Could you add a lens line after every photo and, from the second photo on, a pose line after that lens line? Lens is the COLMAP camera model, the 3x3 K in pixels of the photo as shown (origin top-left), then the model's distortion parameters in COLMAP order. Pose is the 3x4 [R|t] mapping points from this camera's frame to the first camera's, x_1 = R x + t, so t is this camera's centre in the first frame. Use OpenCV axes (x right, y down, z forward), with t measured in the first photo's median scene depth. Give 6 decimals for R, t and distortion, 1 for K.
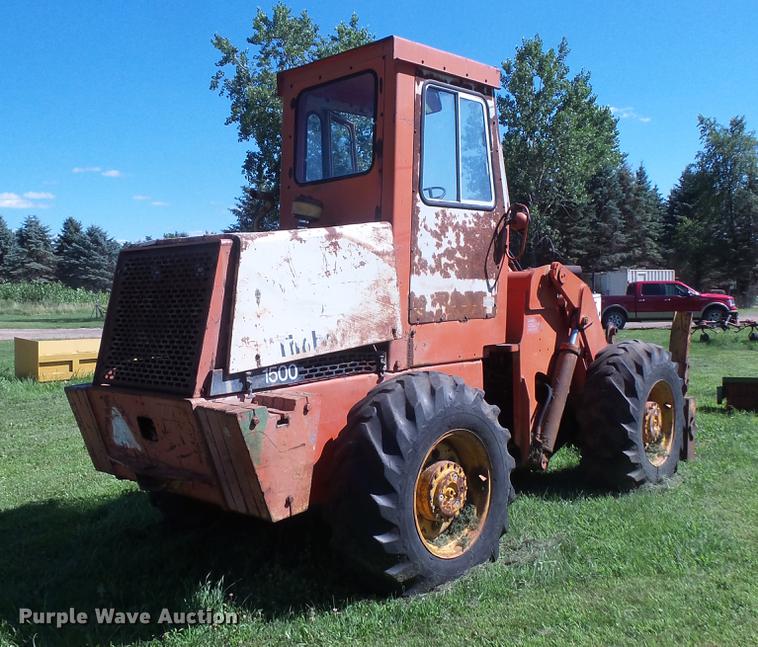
lens RADIAL K [[774.9, 0, 401.3], [0, 774.9, 343.3], [0, 0, 1]] dist [0.009565, 0.009016]
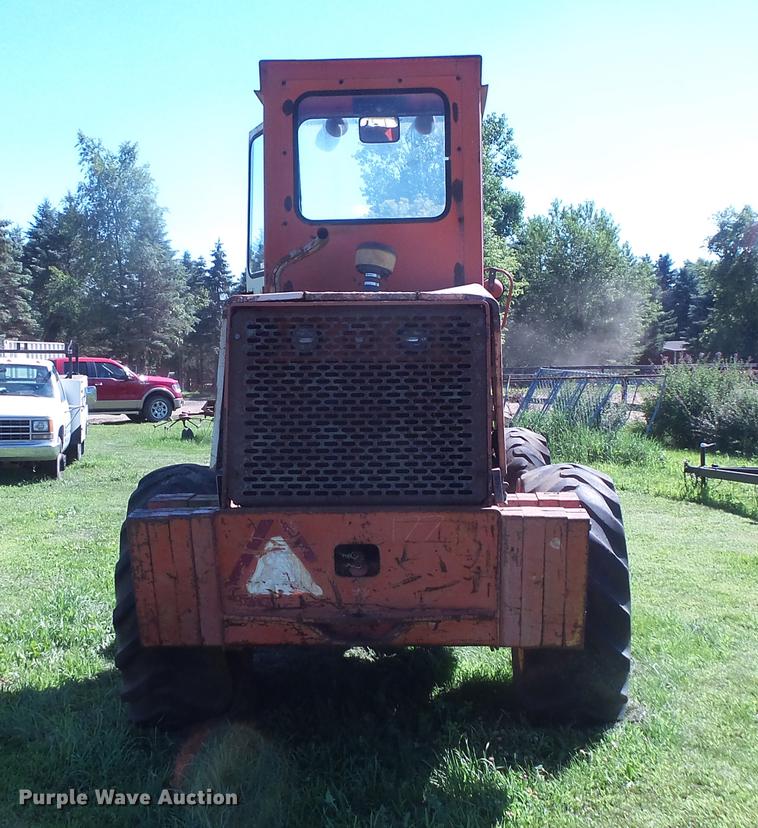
lens RADIAL K [[1122.3, 0, 379.0], [0, 1122.3, 414.0], [0, 0, 1]] dist [-0.021809, 0.001234]
pose [[0.772523, -0.015650, 0.634794, -0.947984], [0.034638, 0.999246, -0.017518, -0.004858], [-0.634042, 0.035521, 0.772482, 0.186077]]
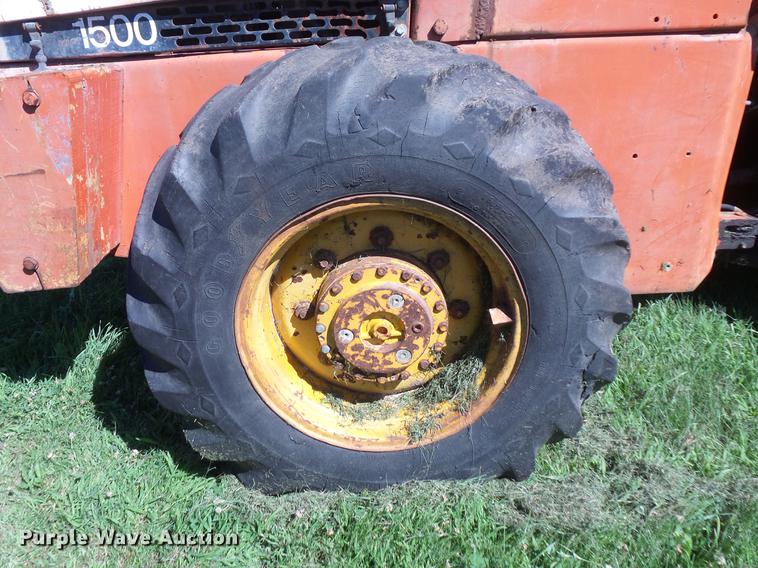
lens RADIAL K [[526.9, 0, 380.4], [0, 526.9, 286.4], [0, 0, 1]] dist [0.002668, -0.002592]
pose [[0.676261, 0.314582, -0.666115, 0.265183], [-0.021660, 0.912335, 0.408872, 0.045824], [0.736344, -0.262076, 0.623790, 0.837820]]
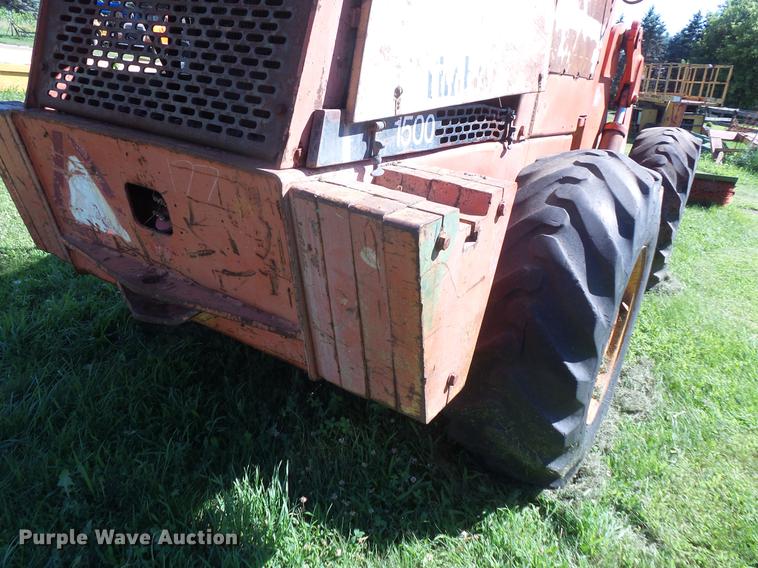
lens RADIAL K [[563.6, 0, 386.5], [0, 563.6, 275.6], [0, 0, 1]] dist [0.001414, -0.001291]
pose [[0.975461, 0.063152, 0.210923, -0.244796], [-0.121730, 0.952939, 0.277650, 0.028224], [-0.183463, -0.296512, 0.937242, 0.594642]]
